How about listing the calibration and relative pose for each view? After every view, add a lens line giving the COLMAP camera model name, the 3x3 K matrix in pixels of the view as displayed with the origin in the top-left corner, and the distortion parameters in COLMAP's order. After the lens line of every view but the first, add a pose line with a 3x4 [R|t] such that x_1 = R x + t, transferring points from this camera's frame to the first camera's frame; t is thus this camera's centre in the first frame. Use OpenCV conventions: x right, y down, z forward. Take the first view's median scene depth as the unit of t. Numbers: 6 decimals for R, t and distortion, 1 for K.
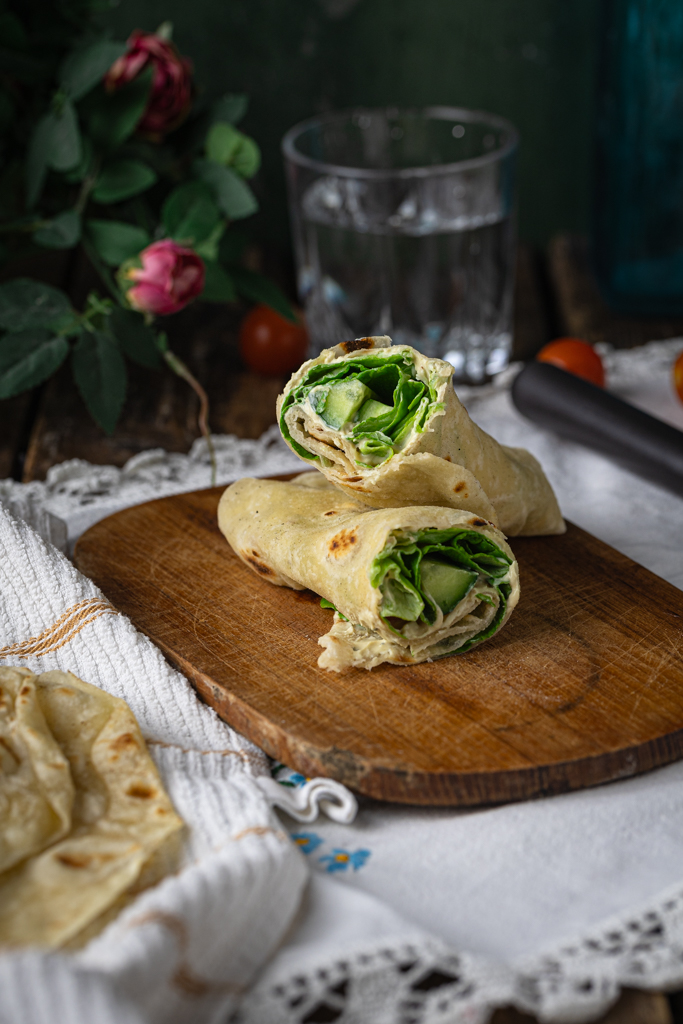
lens RADIAL K [[3332.0, 0, 341.5], [0, 3332.0, 512.0], [0, 0, 1]] dist [-0.107944, -0.750690]
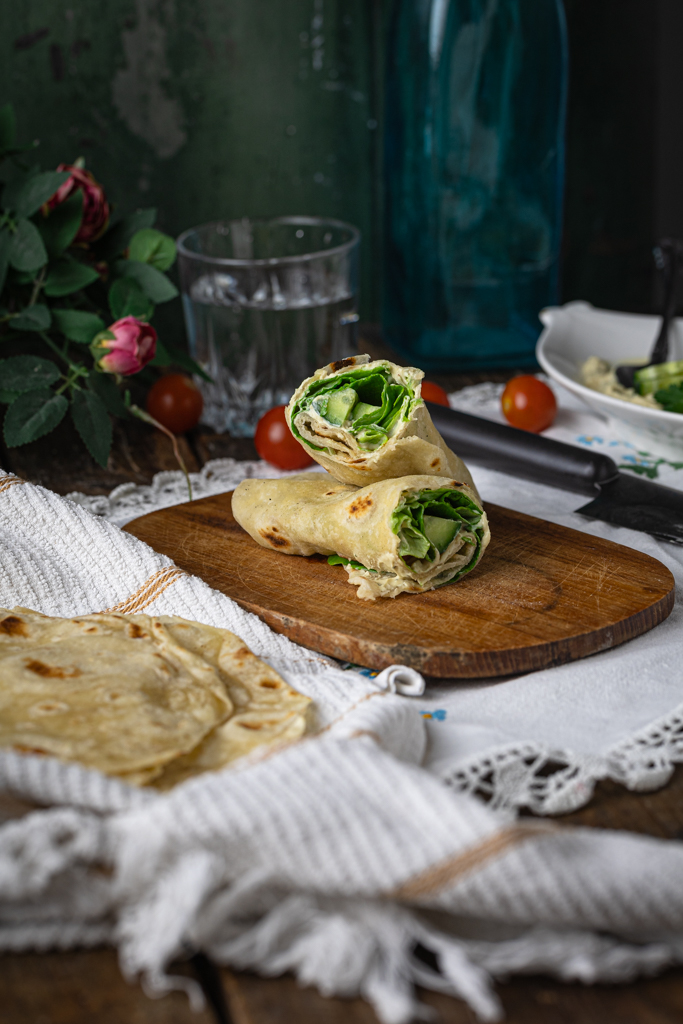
lens RADIAL K [[3332.0, 0, 341.5], [0, 3332.0, 512.0], [0, 0, 1]] dist [-0.107944, -0.750690]
pose [[0.974185, -0.073235, 0.213542, -0.290263], [0.090315, 0.993354, -0.071347, 0.105365], [-0.206897, 0.088791, 0.974325, -0.292401]]
